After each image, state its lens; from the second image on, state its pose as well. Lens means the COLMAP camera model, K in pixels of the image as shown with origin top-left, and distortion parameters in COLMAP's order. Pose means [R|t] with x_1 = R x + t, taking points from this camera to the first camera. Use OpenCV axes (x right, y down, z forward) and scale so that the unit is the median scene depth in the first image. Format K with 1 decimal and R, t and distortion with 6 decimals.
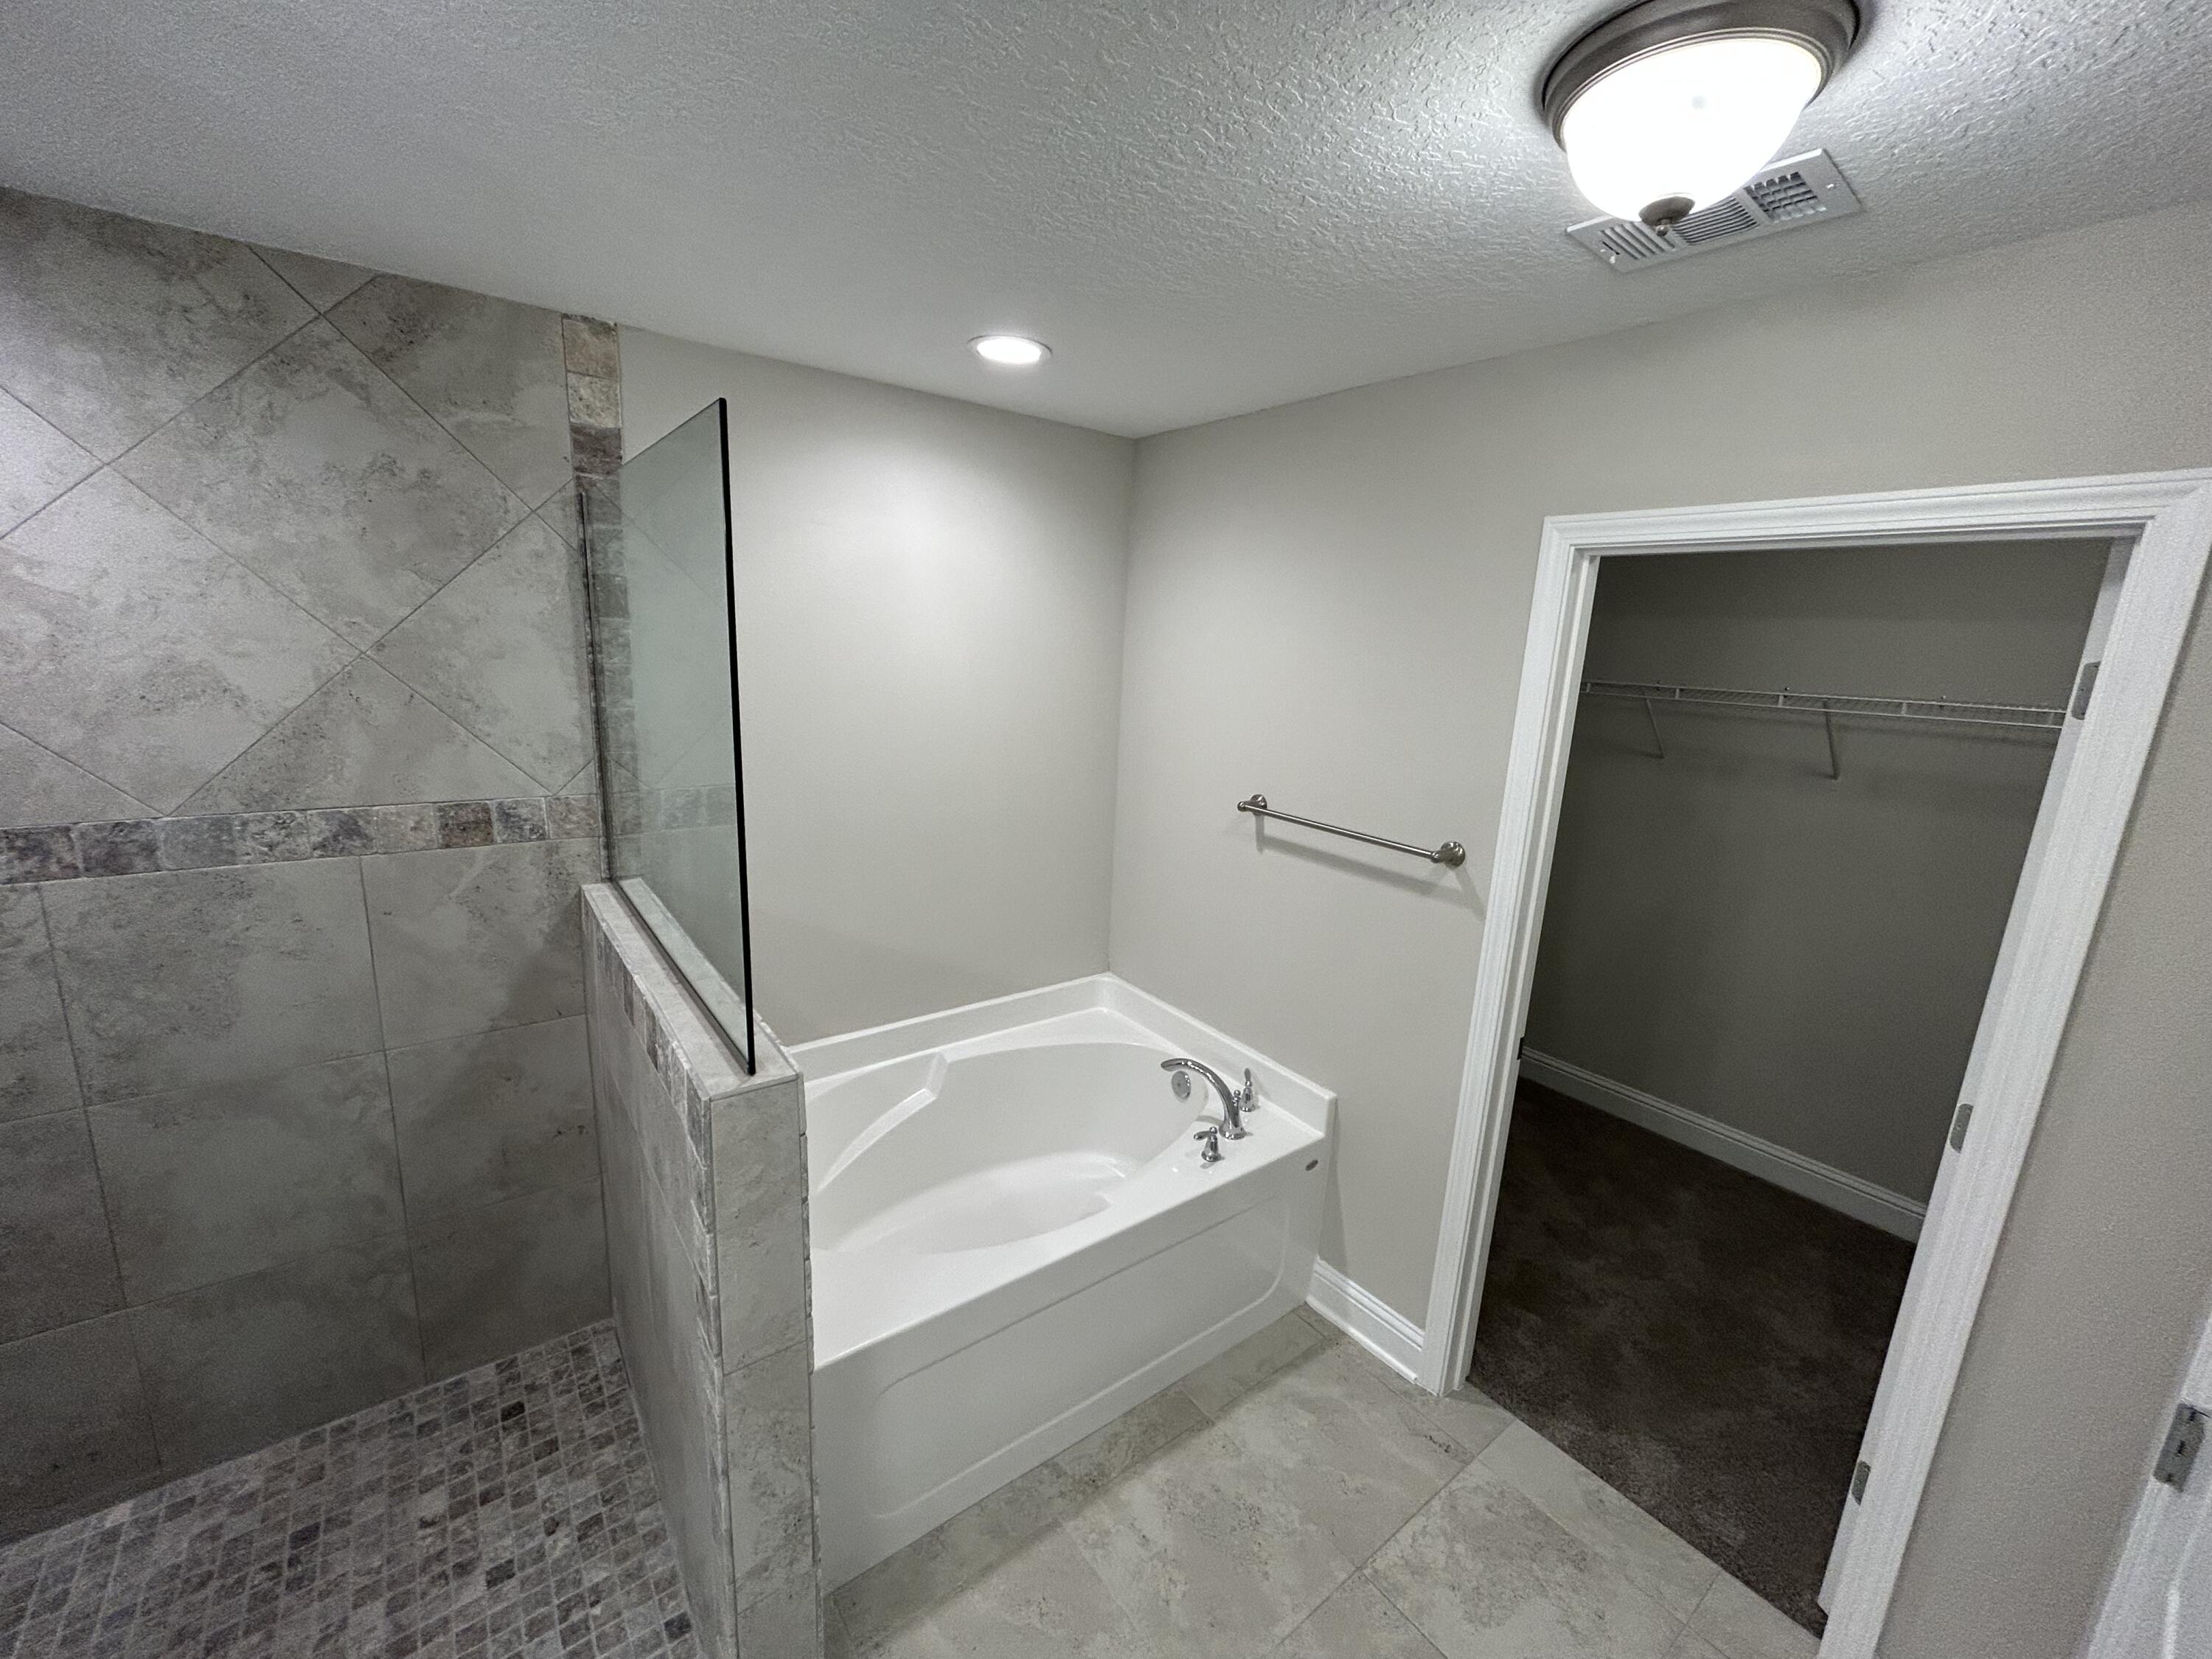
lens RADIAL K [[884.6, 0, 1108.0], [0, 884.6, 836.2], [0, 0, 1]] dist [0.003092, -0.001501]
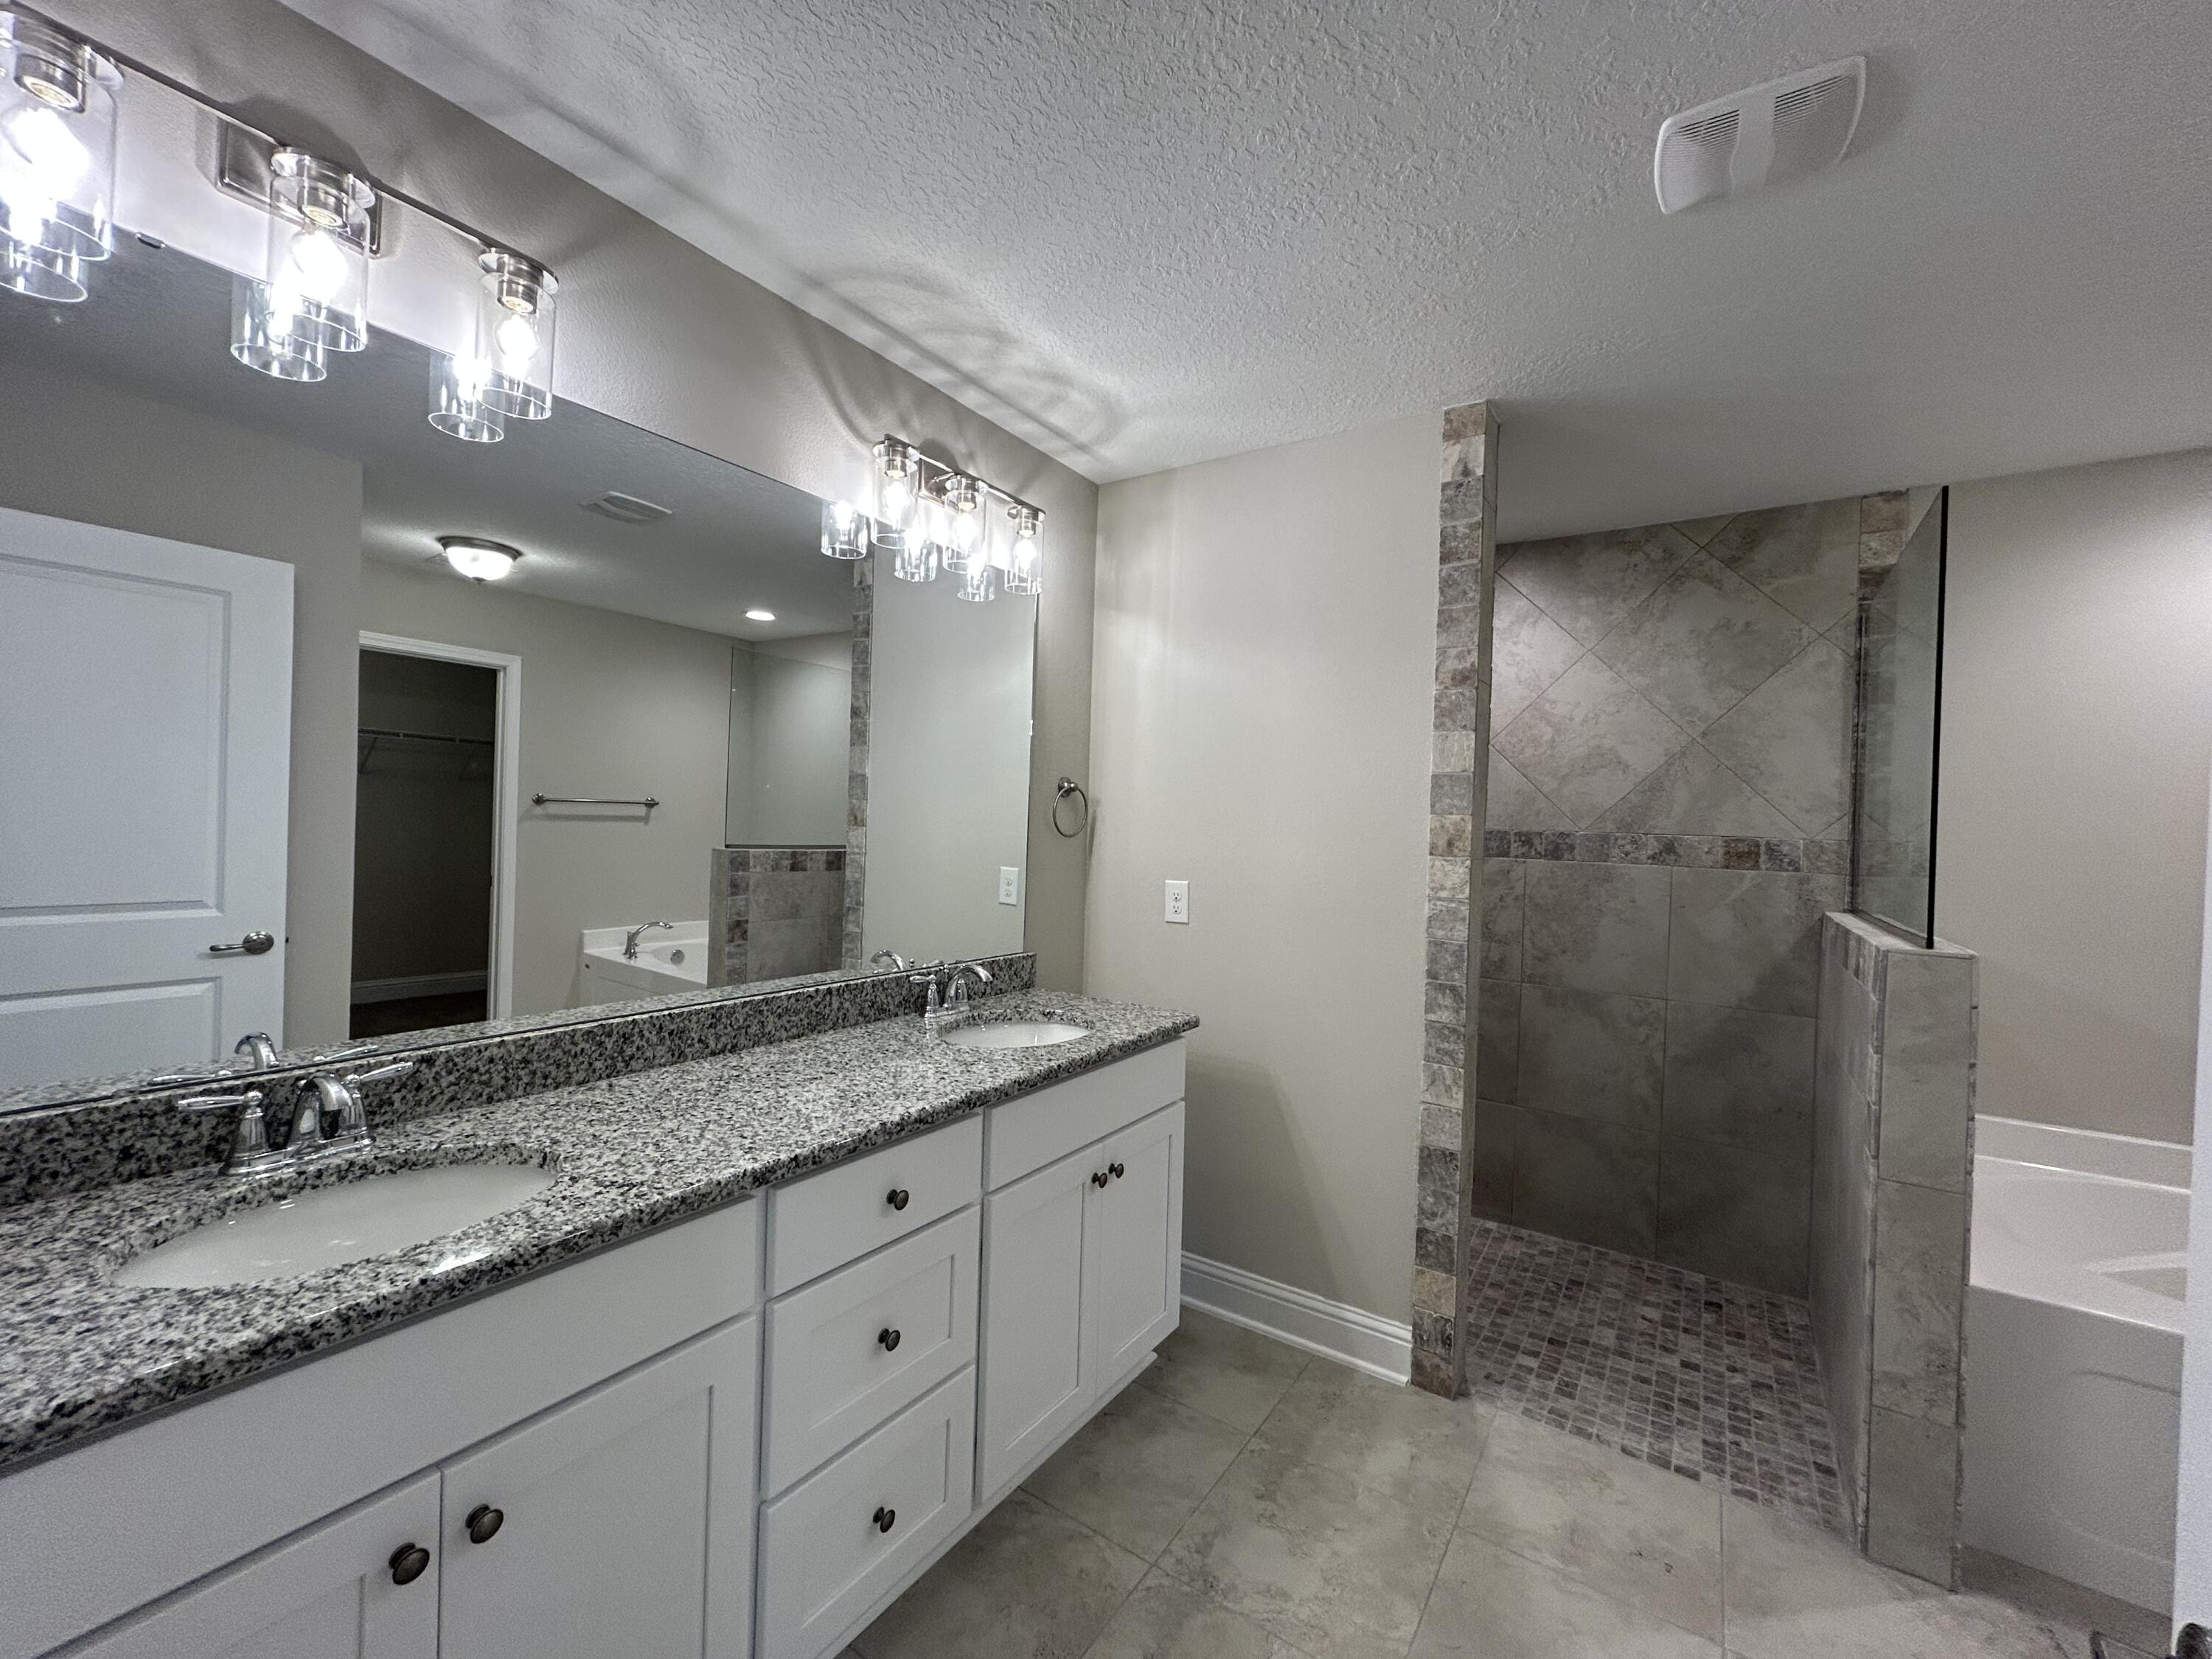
lens RADIAL K [[884.6, 0, 1105.2], [0, 884.6, 834.1], [0, 0, 1]] dist [0.003092, -0.001501]
pose [[0.312073, -0.033008, -0.949484, 0.342664], [-0.217600, 0.970346, -0.105253, 0.357215], [0.924803, 0.239454, 0.295637, -0.417791]]
